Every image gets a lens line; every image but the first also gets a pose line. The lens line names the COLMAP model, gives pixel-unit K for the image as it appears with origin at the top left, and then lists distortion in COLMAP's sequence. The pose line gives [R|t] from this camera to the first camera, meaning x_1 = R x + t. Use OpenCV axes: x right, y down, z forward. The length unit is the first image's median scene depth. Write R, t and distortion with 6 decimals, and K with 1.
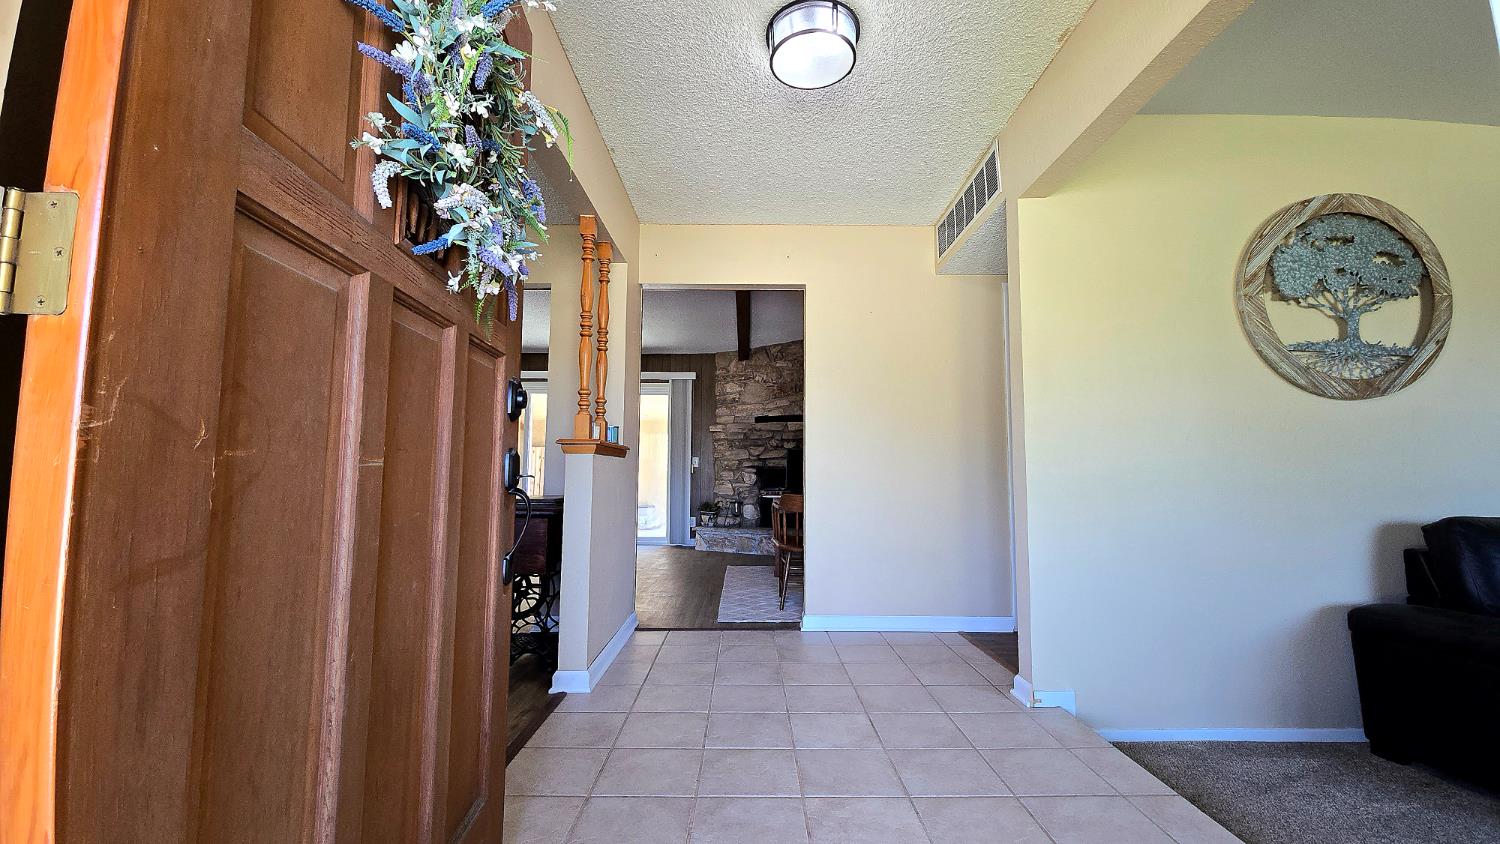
lens RADIAL K [[605.3, 0, 751.2], [0, 605.3, 417.9], [0, 0, 1]] dist [0.001115, -0.007517]
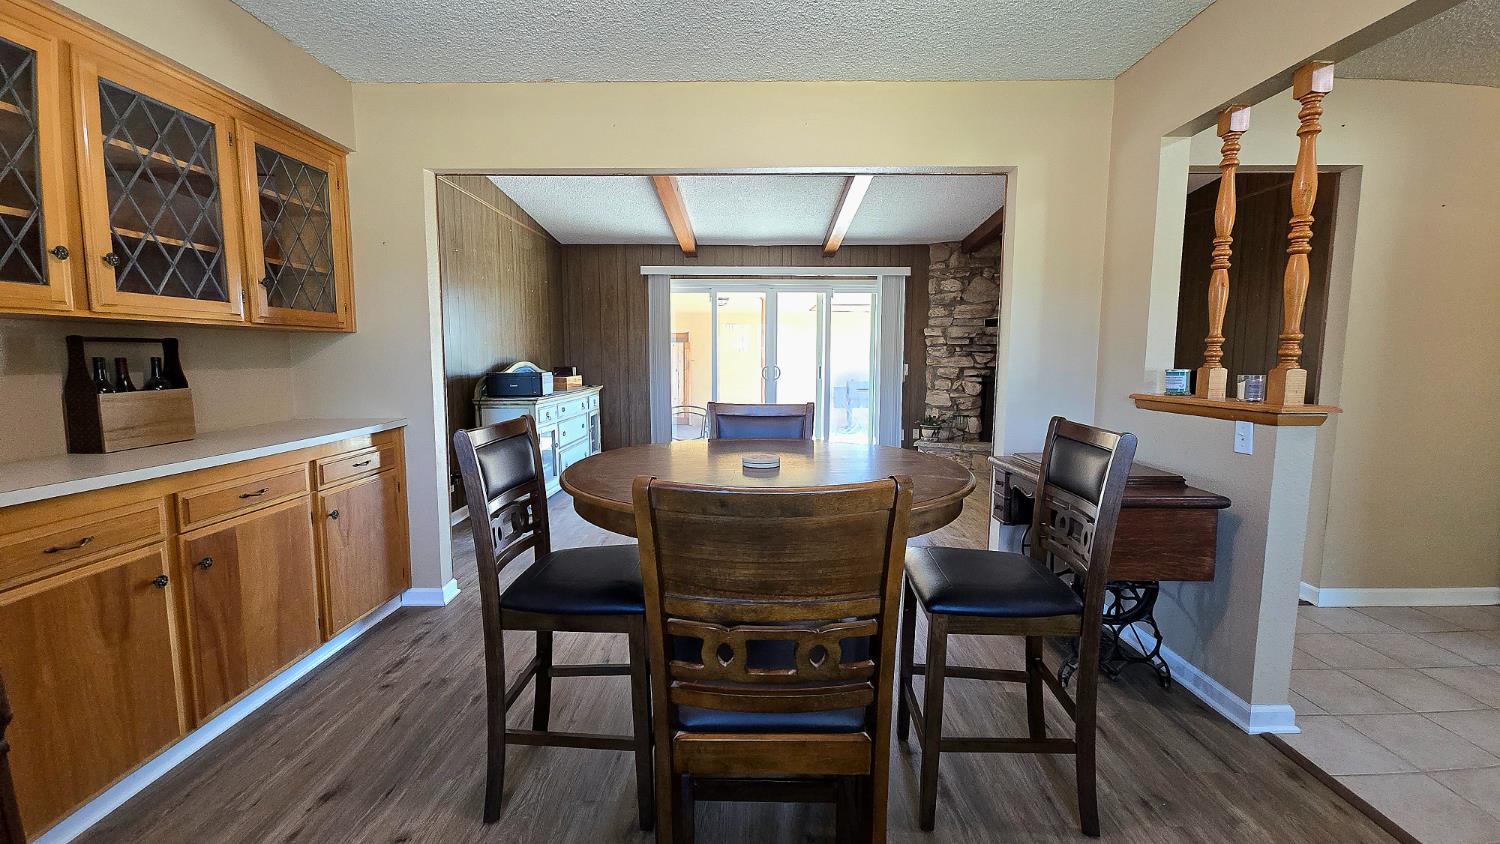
lens RADIAL K [[605.3, 0, 751.2], [0, 605.3, 417.9], [0, 0, 1]] dist [0.001115, -0.007517]
pose [[0.999839, -0.002451, -0.017803, -0.316268], [0.005856, 0.981015, 0.193845, -0.033858], [0.016990, -0.193918, 0.980871, 0.099798]]
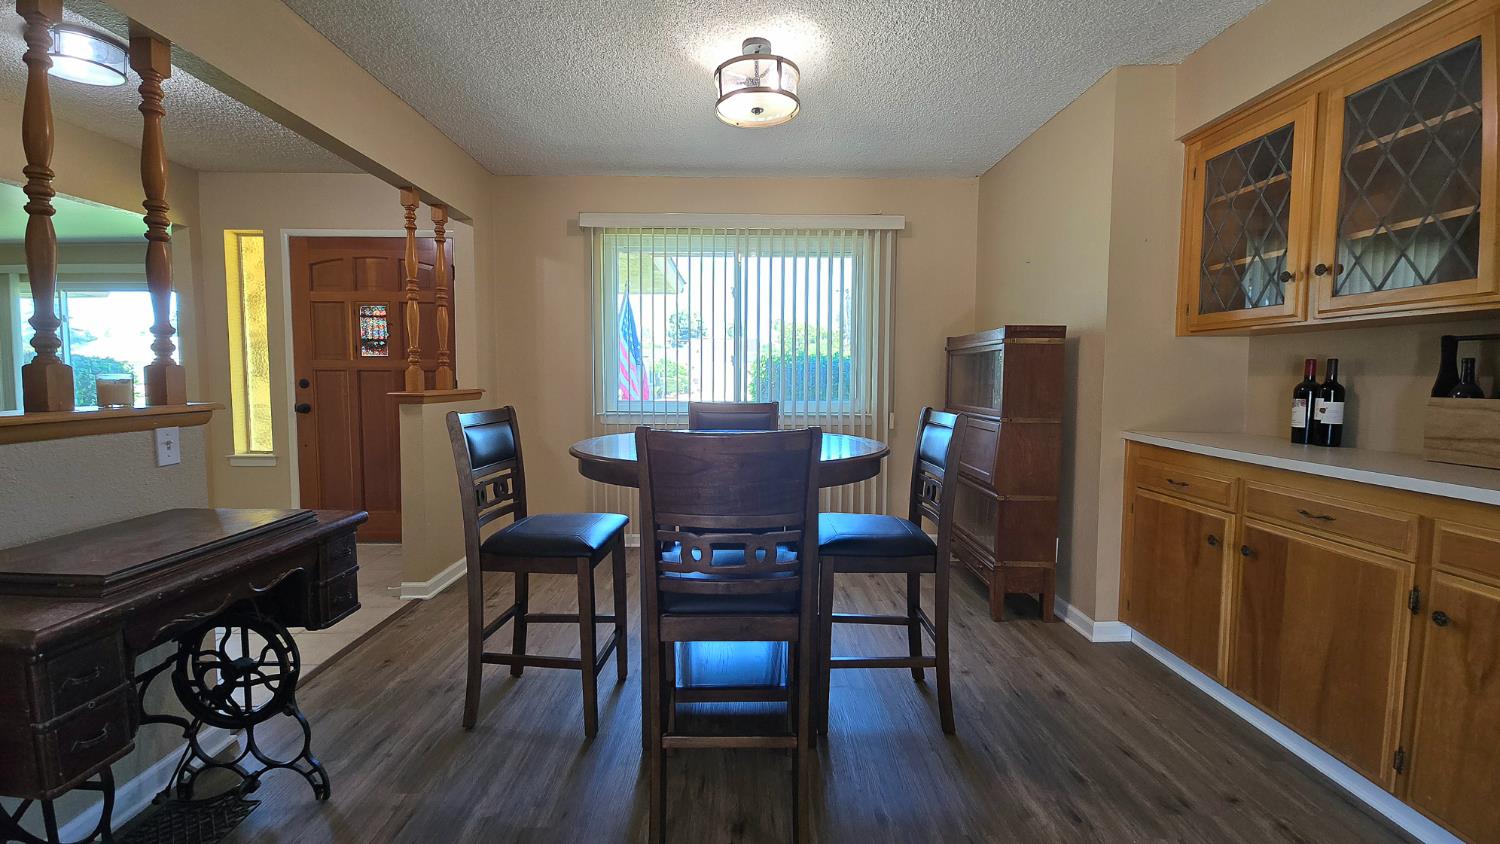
lens RADIAL K [[625.8, 0, 746.7], [0, 625.8, 415.8], [0, 0, 1]] dist [0.000311, -0.000101]
pose [[-0.999966, -0.008039, -0.001654, -0.323554], [-0.007986, 0.999524, -0.029800, 0.021216], [0.001893, -0.029786, -0.999554, 0.597841]]
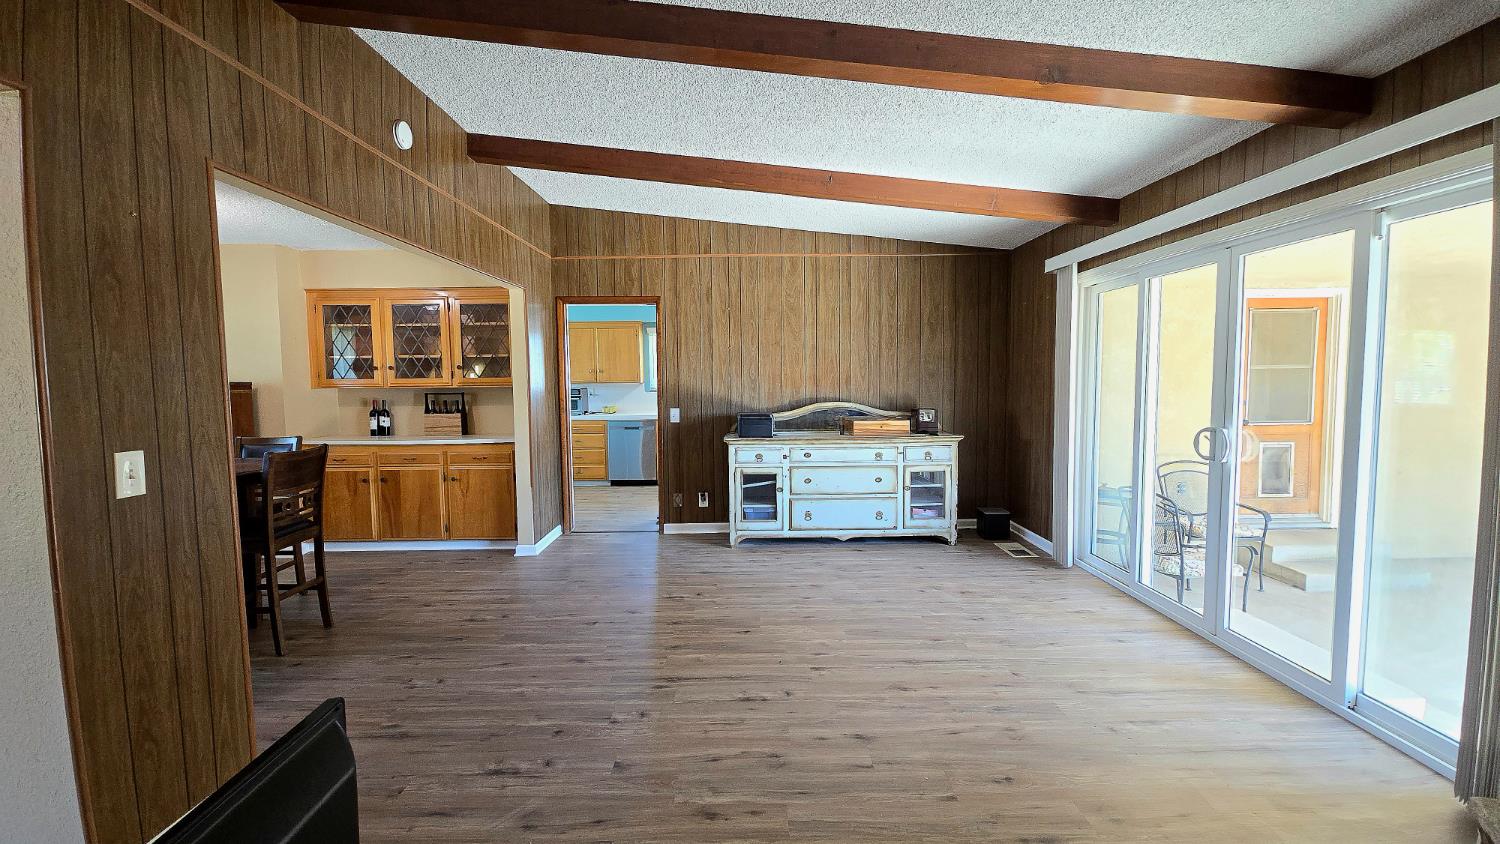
lens RADIAL K [[605.3, 0, 751.2], [0, 605.3, 417.9], [0, 0, 1]] dist [0.001115, -0.007517]
pose [[-0.004285, 0.060438, -0.998163, 0.102547], [0.103840, 0.992803, 0.059668, 0.006036], [0.994585, -0.103393, -0.010530, 0.732328]]
